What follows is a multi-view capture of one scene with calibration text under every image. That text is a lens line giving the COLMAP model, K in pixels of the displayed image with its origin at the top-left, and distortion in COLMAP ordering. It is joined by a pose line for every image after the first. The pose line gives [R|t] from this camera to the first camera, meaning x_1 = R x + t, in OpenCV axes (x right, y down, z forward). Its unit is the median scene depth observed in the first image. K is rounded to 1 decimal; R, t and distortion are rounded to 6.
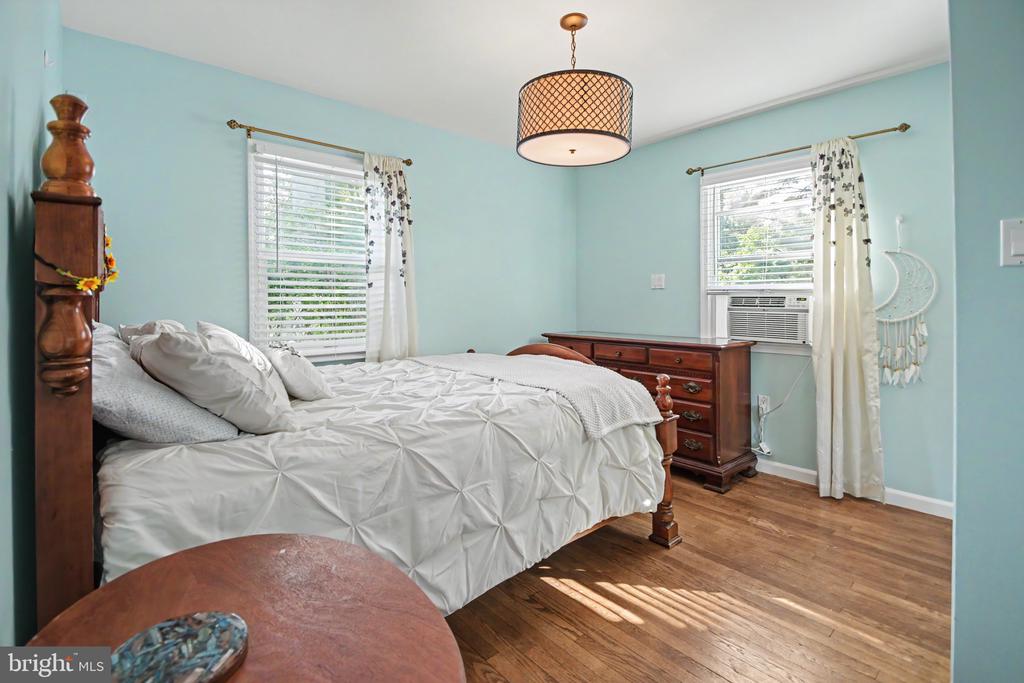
lens RADIAL K [[473.0, 0, 500.3], [0, 473.0, 303.2], [0, 0, 1]] dist [0.006293, -0.011967]
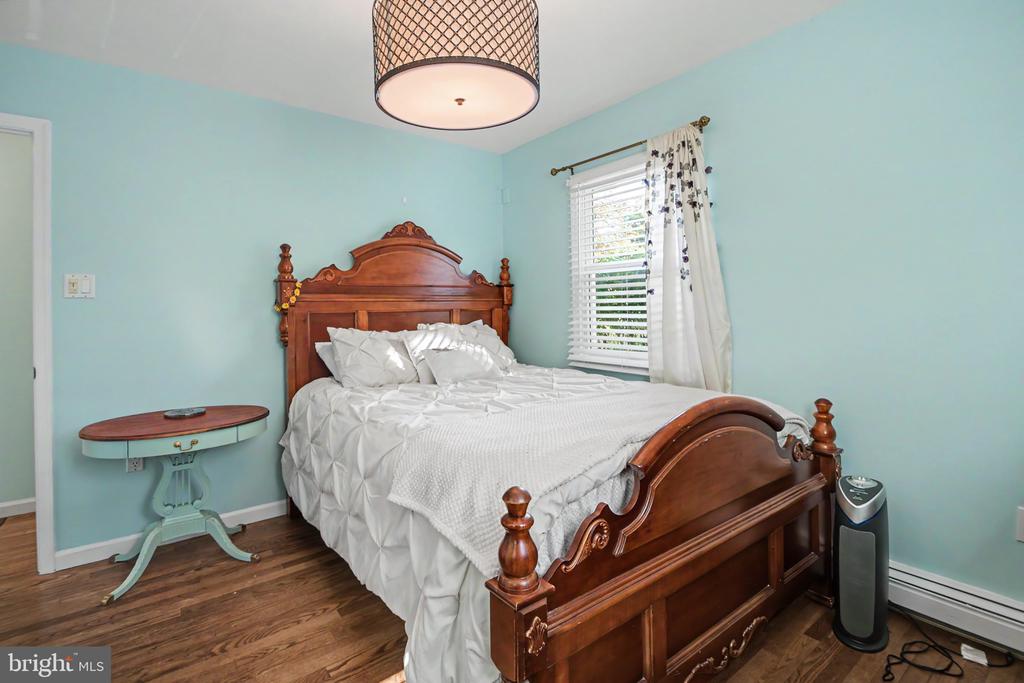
lens RADIAL K [[473.0, 0, 492.6], [0, 473.0, 308.6], [0, 0, 1]] dist [0.006293, -0.011967]
pose [[-0.073347, 0.004990, -0.997294, 0.597497], [0.005825, 0.999973, 0.004575, -0.013962], [0.997289, -0.005474, -0.073375, 0.773453]]
